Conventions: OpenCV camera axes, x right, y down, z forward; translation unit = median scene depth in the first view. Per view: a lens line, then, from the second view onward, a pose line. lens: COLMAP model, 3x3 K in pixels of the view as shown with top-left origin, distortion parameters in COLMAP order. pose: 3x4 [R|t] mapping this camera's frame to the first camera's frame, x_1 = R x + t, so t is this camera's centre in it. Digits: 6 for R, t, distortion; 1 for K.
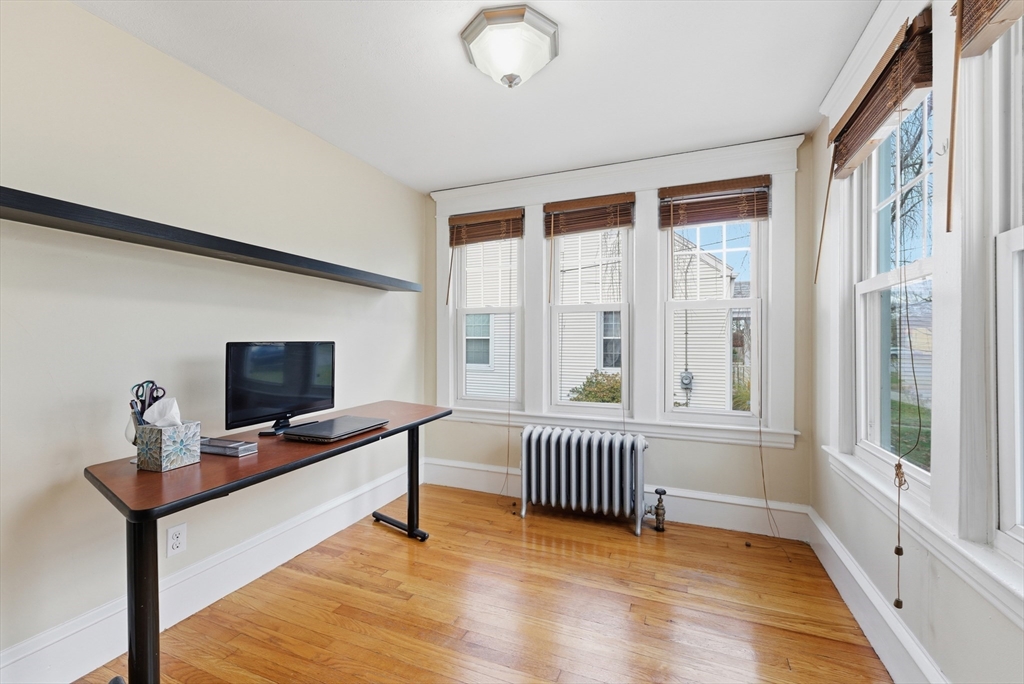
lens RADIAL K [[419.9, 0, 510.6], [0, 419.9, 336.9], [0, 0, 1]] dist [-0.001950, 0.000169]
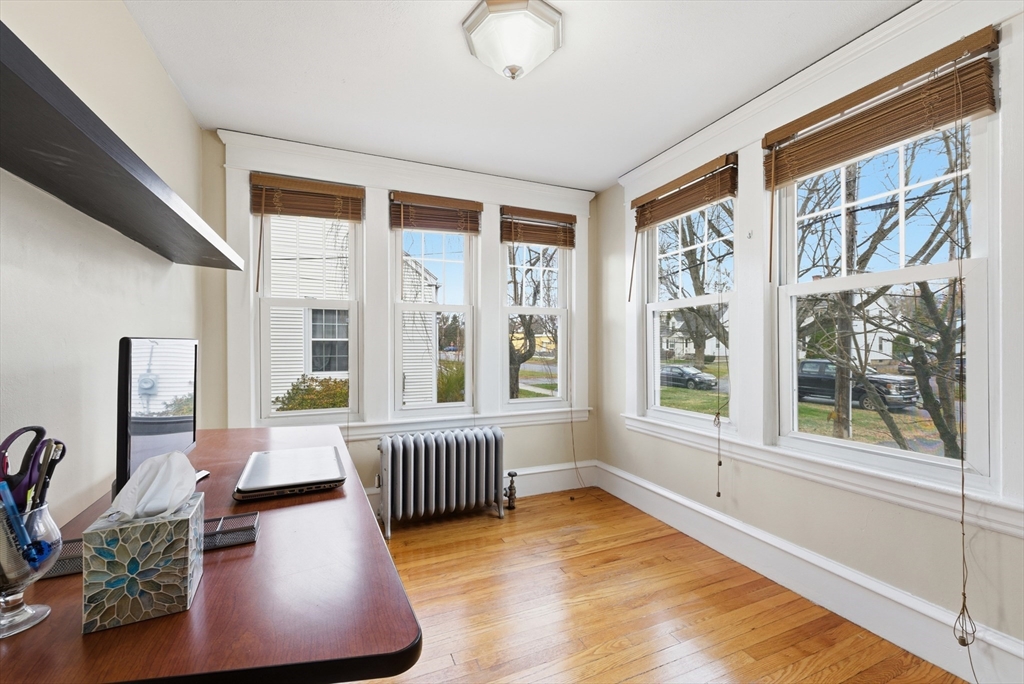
lens RADIAL K [[424.6, 0, 512.0], [0, 424.6, 342.0], [0, 0, 1]] dist [0.010968, 0.000067]
pose [[0.701658, 0.001429, 0.712512, -0.461786], [-0.006970, 0.999964, 0.004858, 0.005256], [-0.712479, -0.008375, 0.701643, 0.194918]]
